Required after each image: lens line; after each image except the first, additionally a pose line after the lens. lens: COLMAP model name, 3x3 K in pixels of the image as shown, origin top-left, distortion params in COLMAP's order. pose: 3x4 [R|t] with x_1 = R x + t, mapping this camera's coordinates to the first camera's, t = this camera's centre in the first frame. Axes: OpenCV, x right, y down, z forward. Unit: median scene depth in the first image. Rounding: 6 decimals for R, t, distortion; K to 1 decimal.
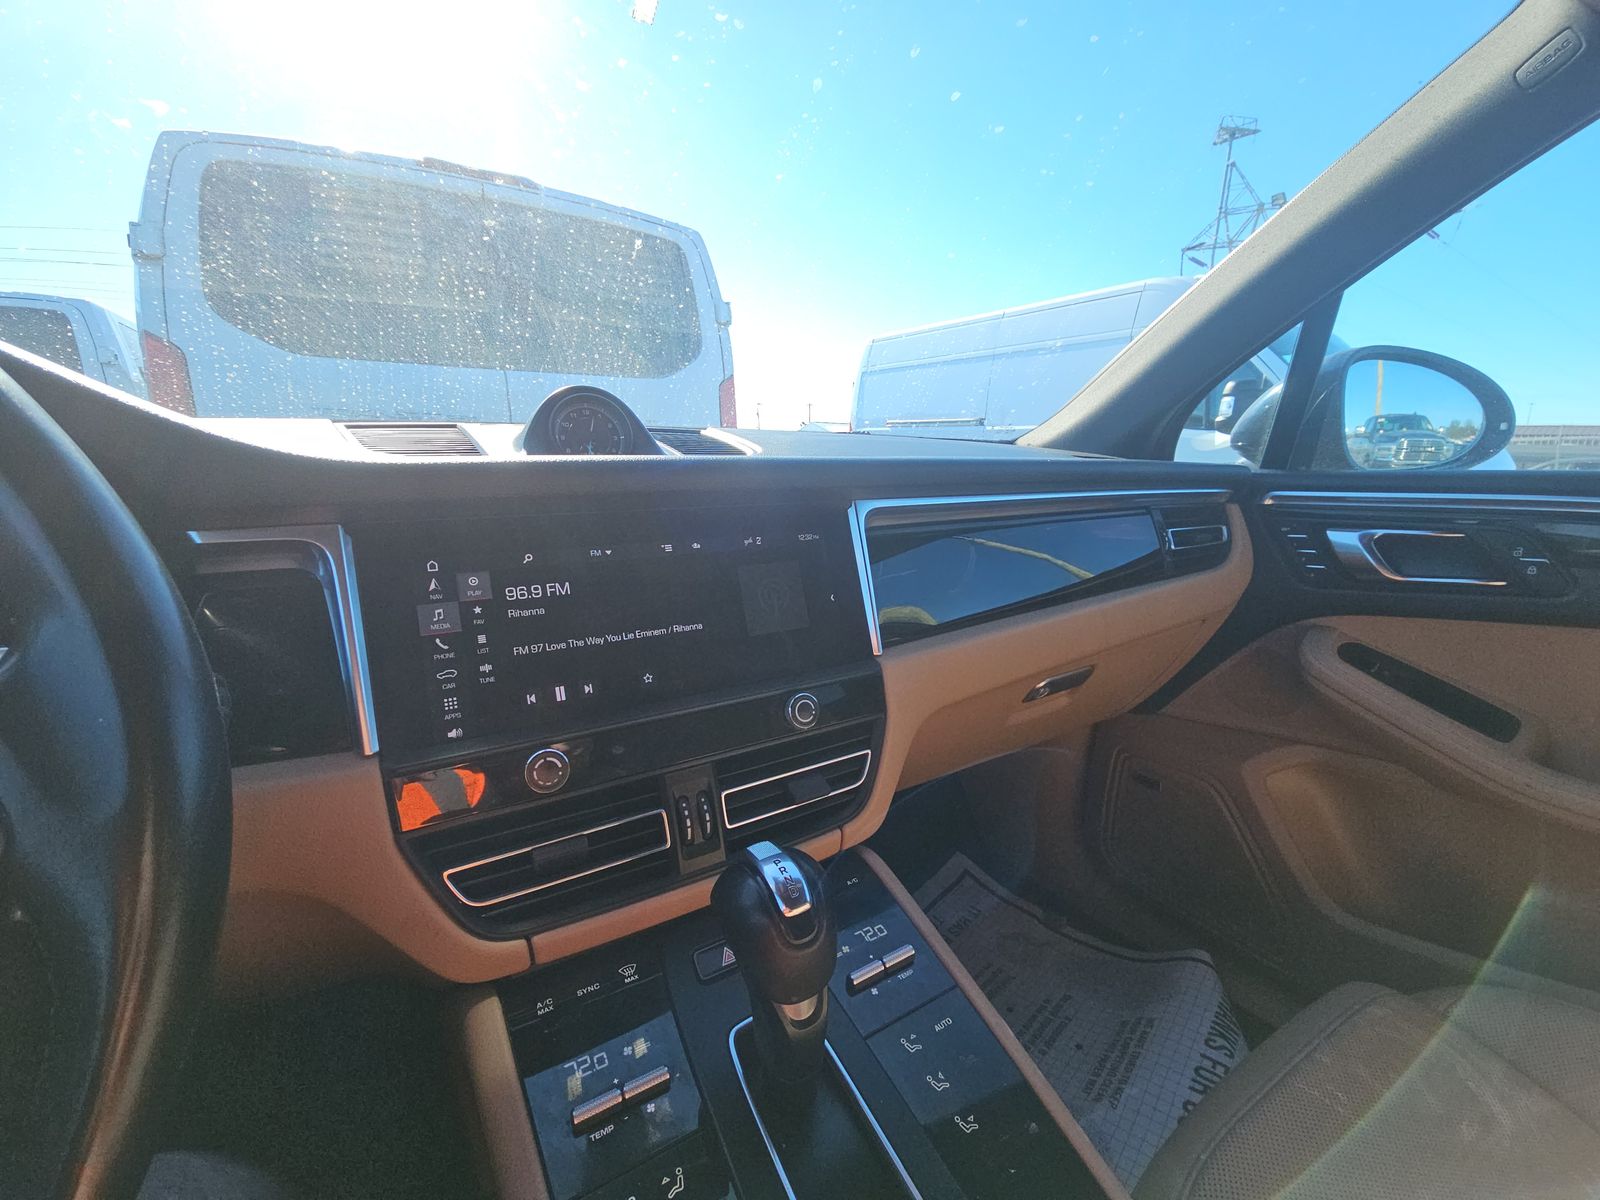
lens RADIAL K [[641.9, 0, 817.9], [0, 641.9, 609.7], [0, 0, 1]] dist [0.001782, -0.000070]
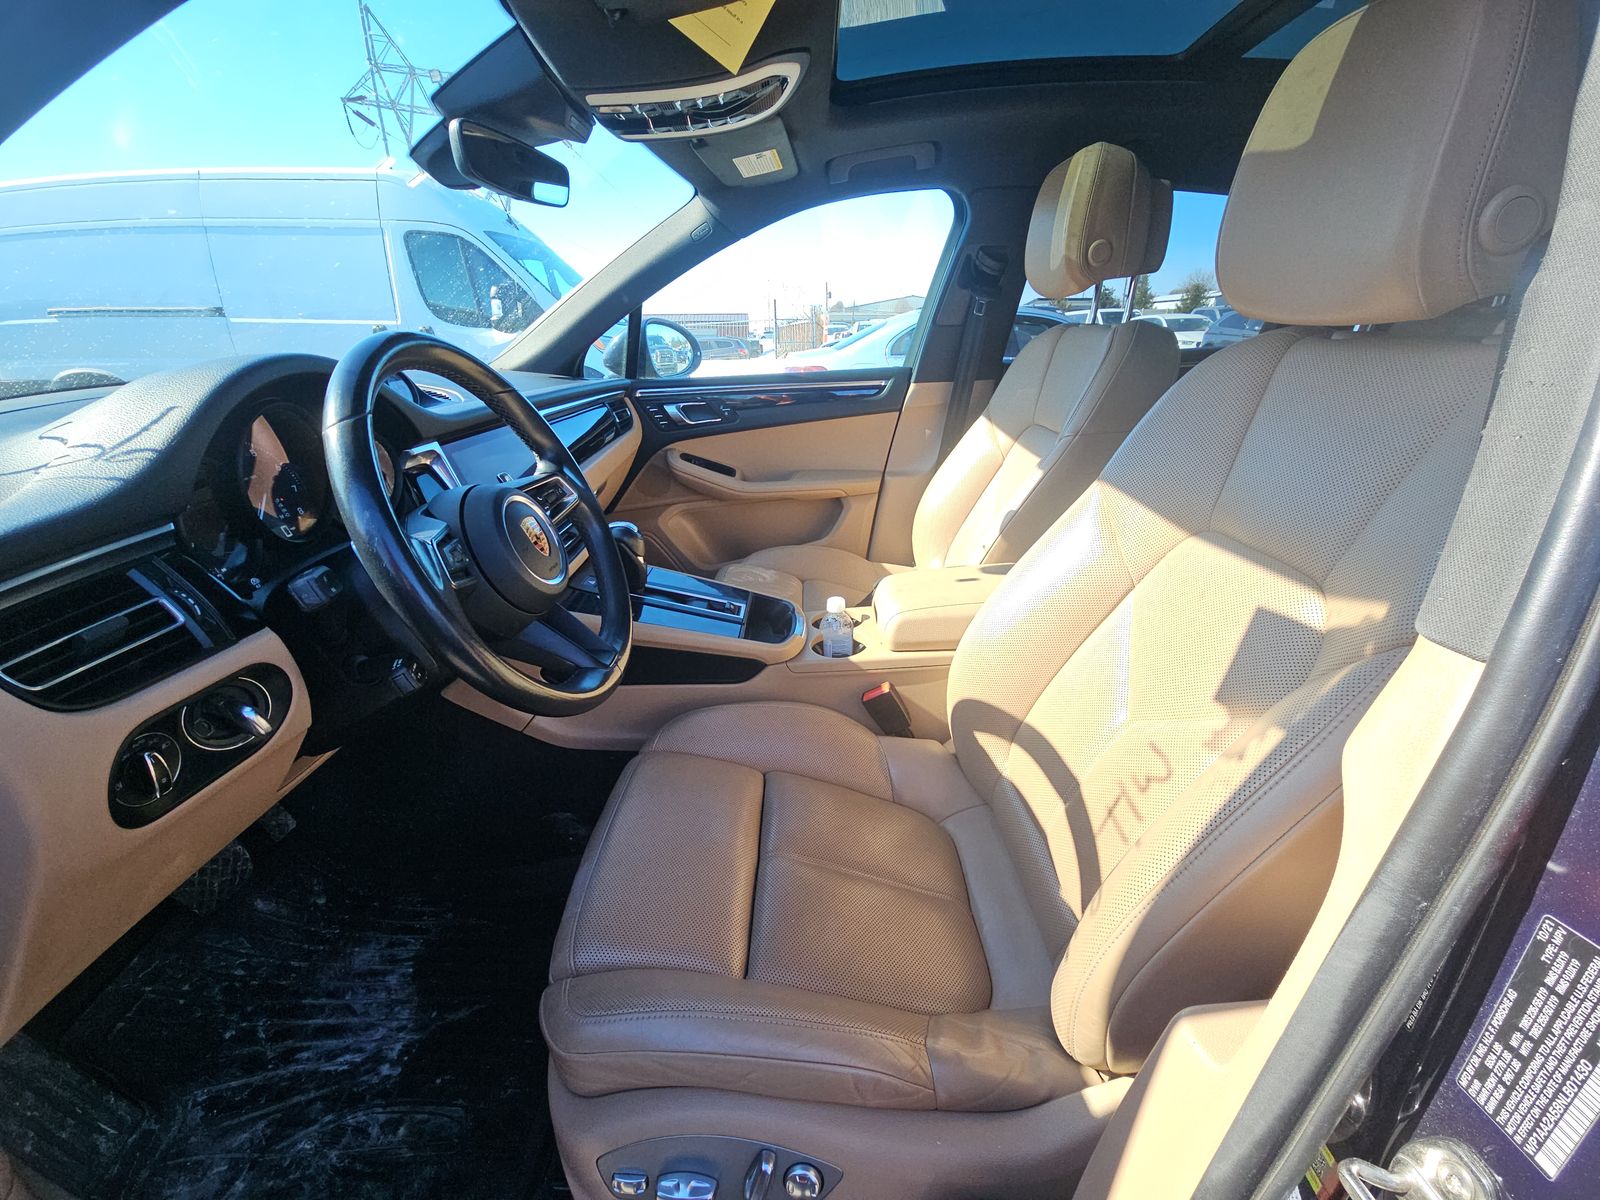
lens RADIAL K [[640.4, 0, 800.0], [0, 640.4, 600.0], [0, 0, 1]] dist [0.007726, -0.006681]
pose [[0.534432, -0.331418, 0.777524, -0.925465], [0.210957, 0.943107, 0.256996, 0.043980], [-0.818461, 0.026677, 0.573942, -0.676074]]
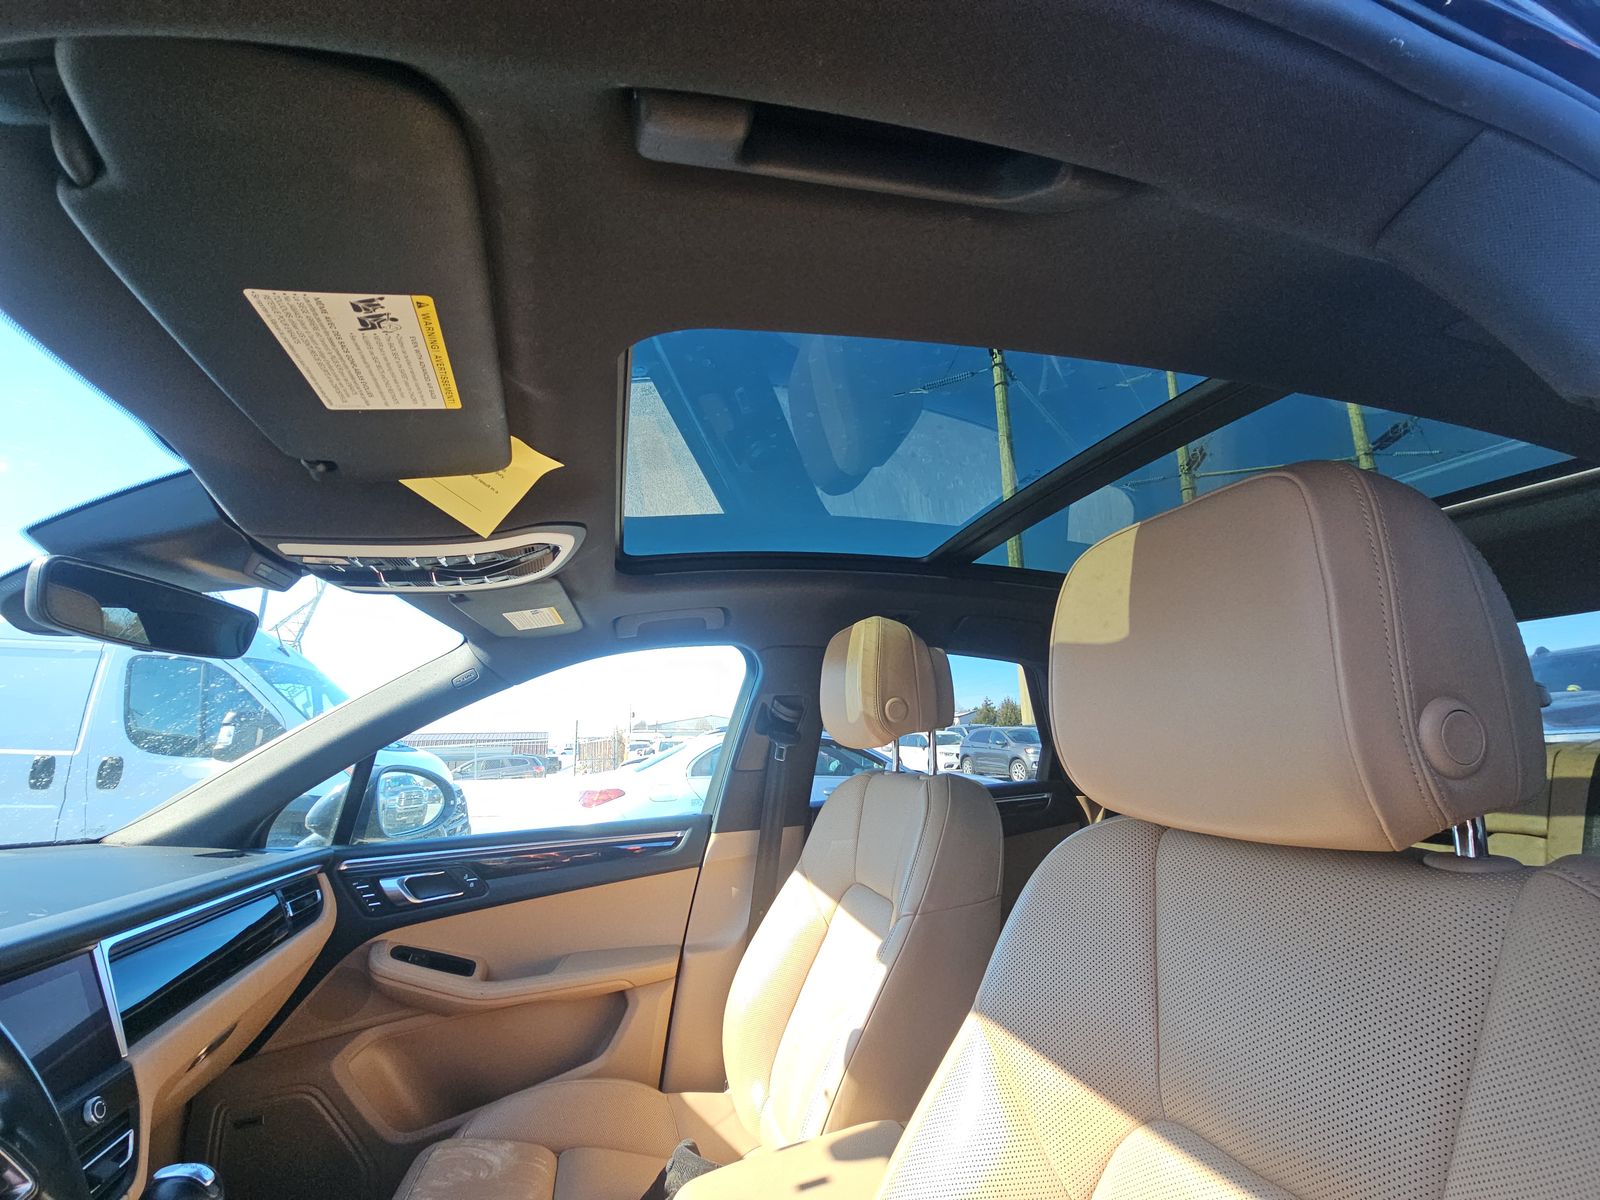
lens RADIAL K [[640.4, 0, 800.0], [0, 640.4, 600.0], [0, 0, 1]] dist [0.007726, -0.006681]
pose [[0.268466, 0.204117, 0.941415, -0.637388], [0.250672, 0.928819, -0.272871, -0.066046], [-0.930102, 0.309243, 0.198190, -0.583586]]
